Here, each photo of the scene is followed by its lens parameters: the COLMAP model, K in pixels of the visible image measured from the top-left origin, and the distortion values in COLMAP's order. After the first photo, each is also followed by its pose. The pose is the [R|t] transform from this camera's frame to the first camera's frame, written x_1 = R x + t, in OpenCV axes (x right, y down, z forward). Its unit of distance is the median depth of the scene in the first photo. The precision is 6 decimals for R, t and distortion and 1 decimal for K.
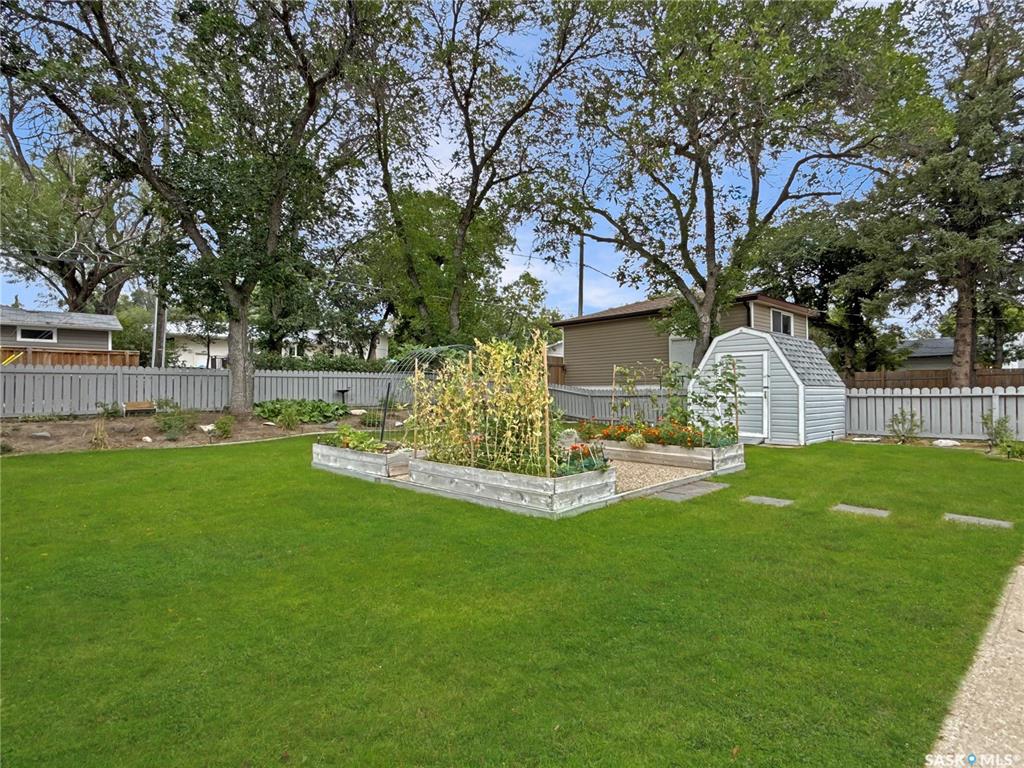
lens RADIAL K [[522.3, 0, 520.7], [0, 522.3, 387.5], [0, 0, 1]] dist [-0.001117, 0.000846]
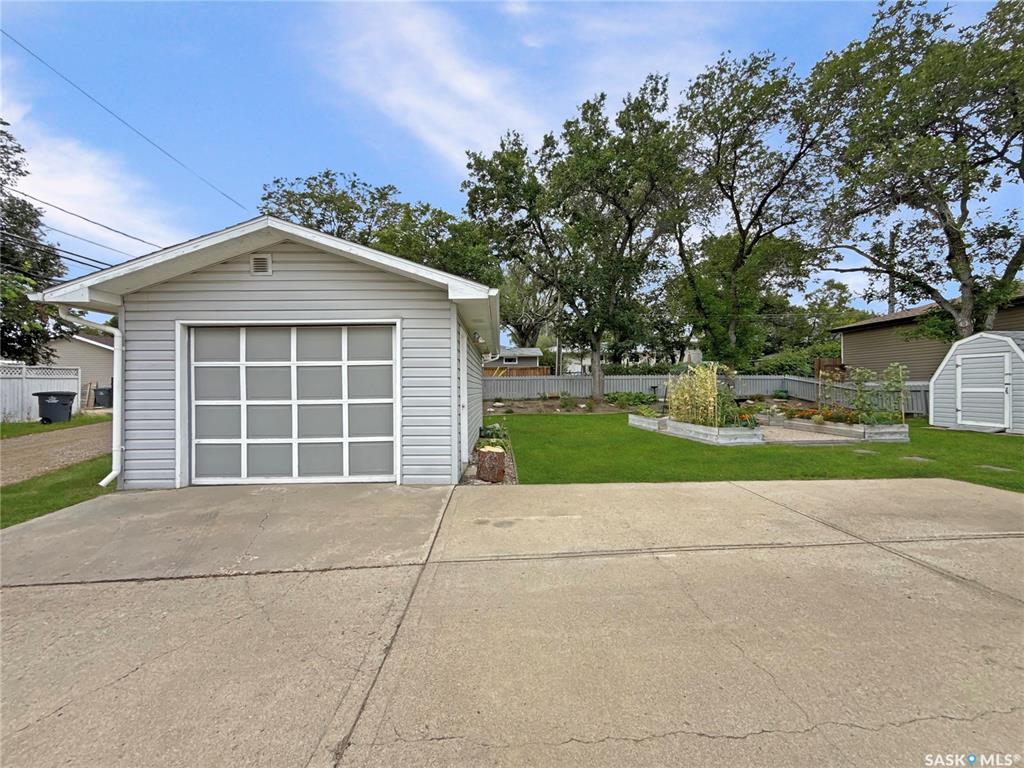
lens RADIAL K [[409.0, 0, 515.6], [0, 409.0, 383.9], [0, 0, 1]] dist [-0.002968, 0.001657]
pose [[0.767058, -0.006669, -0.641543, 0.180217], [0.008080, 0.999967, -0.000735, -0.007423], [0.641527, -0.004620, 0.767087, -0.314079]]
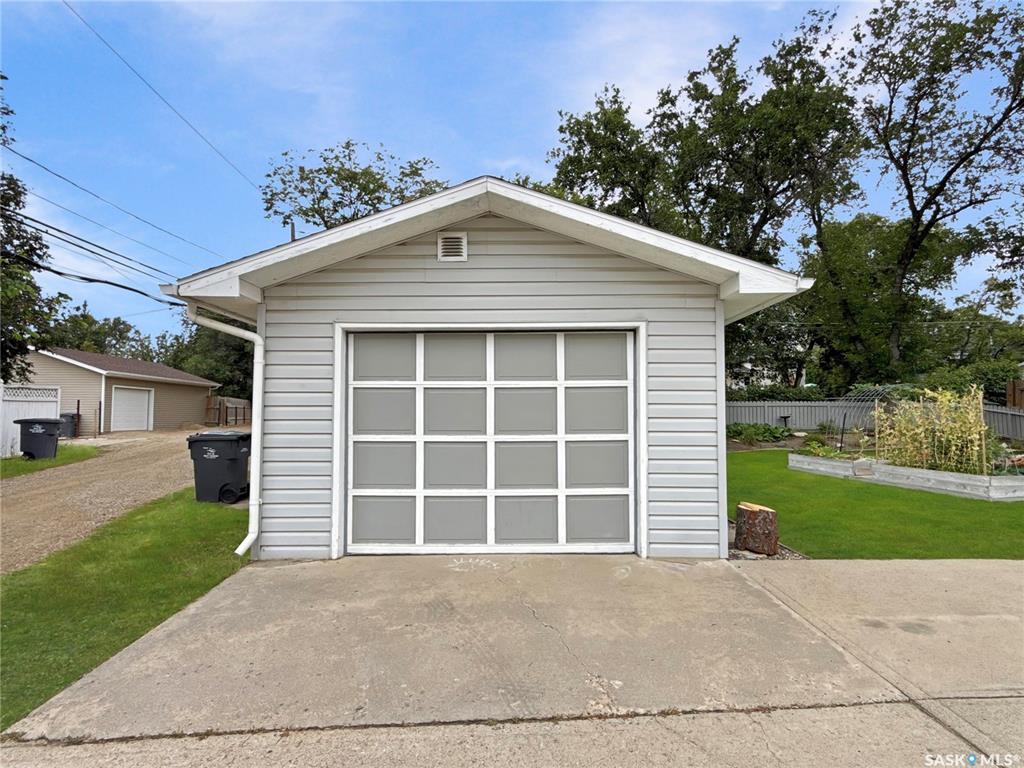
lens RADIAL K [[522.3, 0, 530.0], [0, 522.3, 393.4], [0, 0, 1]] dist [-0.001117, 0.000846]
pose [[0.750835, -0.023759, -0.660062, 0.023582], [0.001393, 0.999408, -0.034389, -0.010010], [0.660488, 0.024901, 0.750424, -0.399023]]
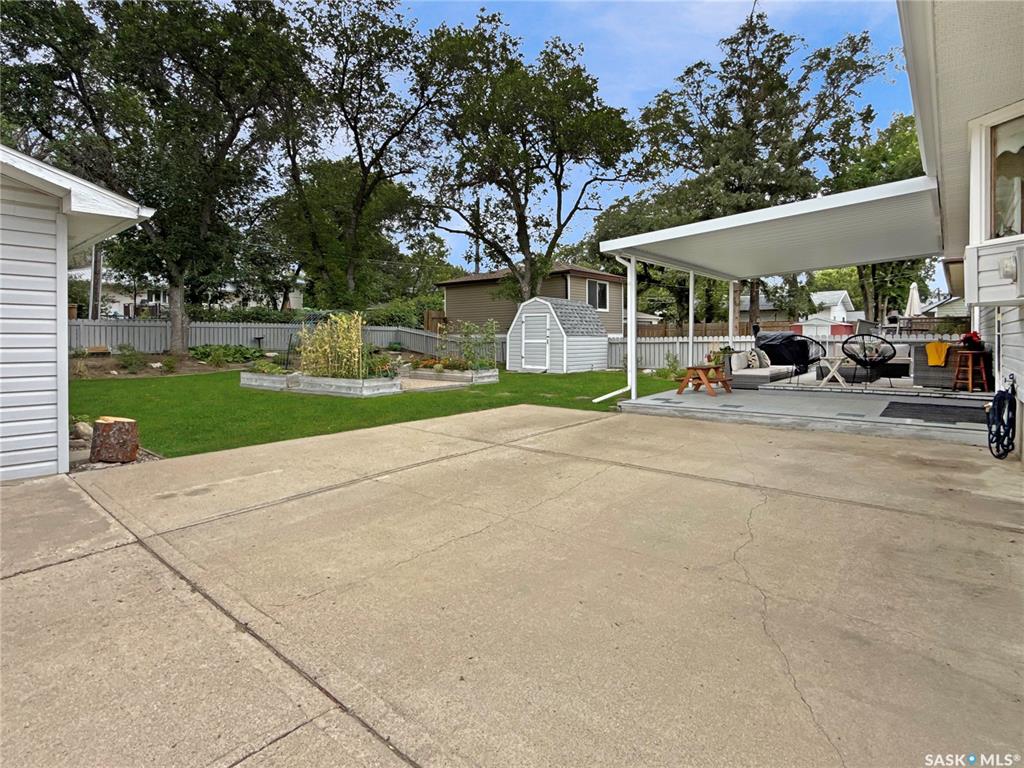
lens RADIAL K [[522.3, 0, 515.9], [0, 522.3, 345.8], [0, 0, 1]] dist [-0.001117, 0.000846]
pose [[0.991254, -0.000046, 0.131971, 0.141276], [-0.002928, 0.999746, 0.022341, -0.006416], [-0.131939, -0.022532, 0.991002, -0.434304]]
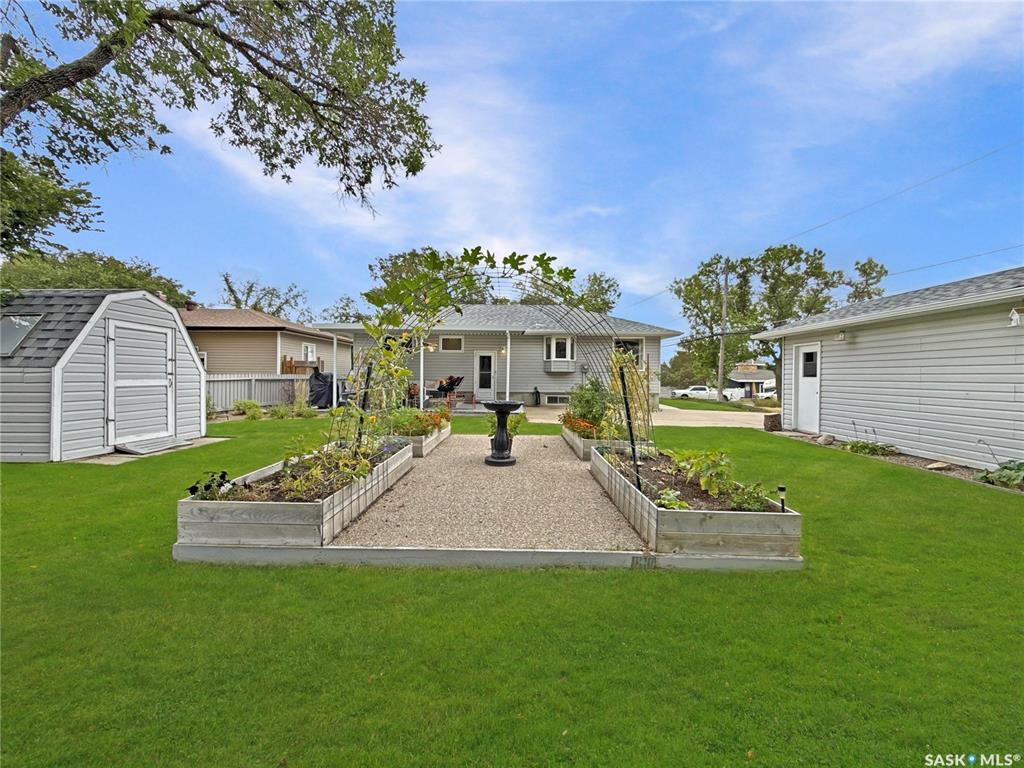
lens RADIAL K [[409.0, 0, 504.6], [0, 409.0, 376.5], [0, 0, 1]] dist [-0.002968, 0.001657]
pose [[-0.717005, -0.009091, 0.697009, -0.291585], [-0.018585, 0.999809, -0.006079, -0.001707], [-0.696820, -0.017313, -0.717037, 0.907495]]
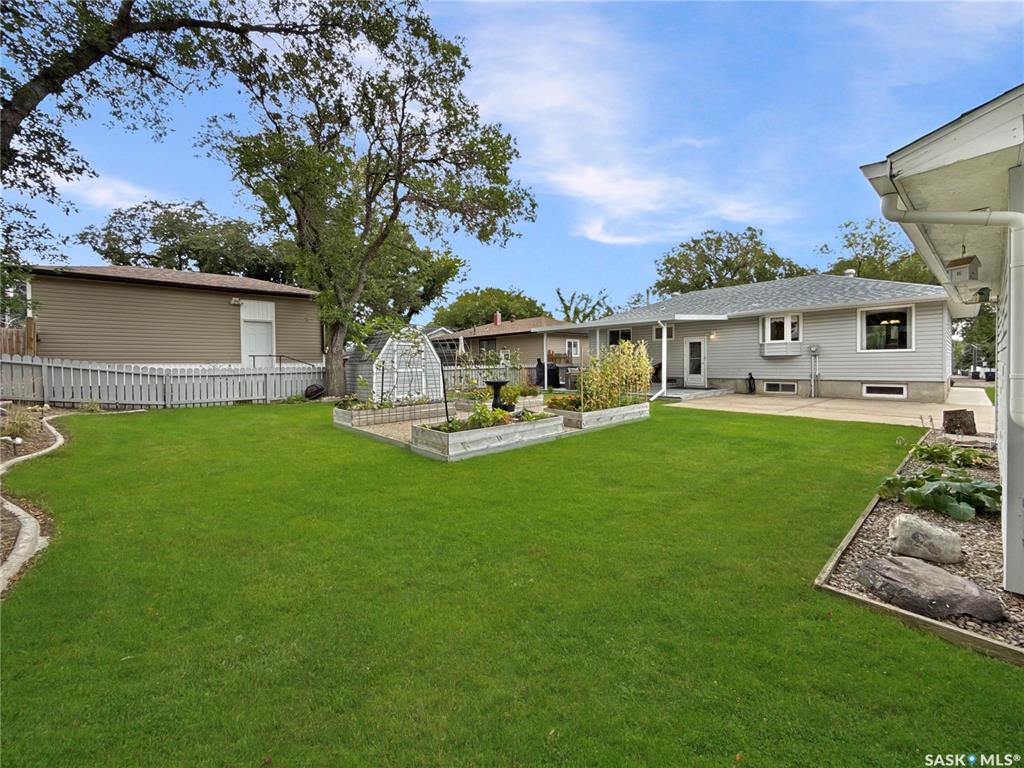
lens RADIAL K [[409.0, 0, 515.5], [0, 409.0, 375.6], [0, 0, 1]] dist [-0.002968, 0.001657]
pose [[0.023791, -0.031004, 0.999236, -0.665003], [0.001288, 0.999519, 0.030982, -0.007606], [-0.999716, 0.000550, 0.023820, 0.566277]]
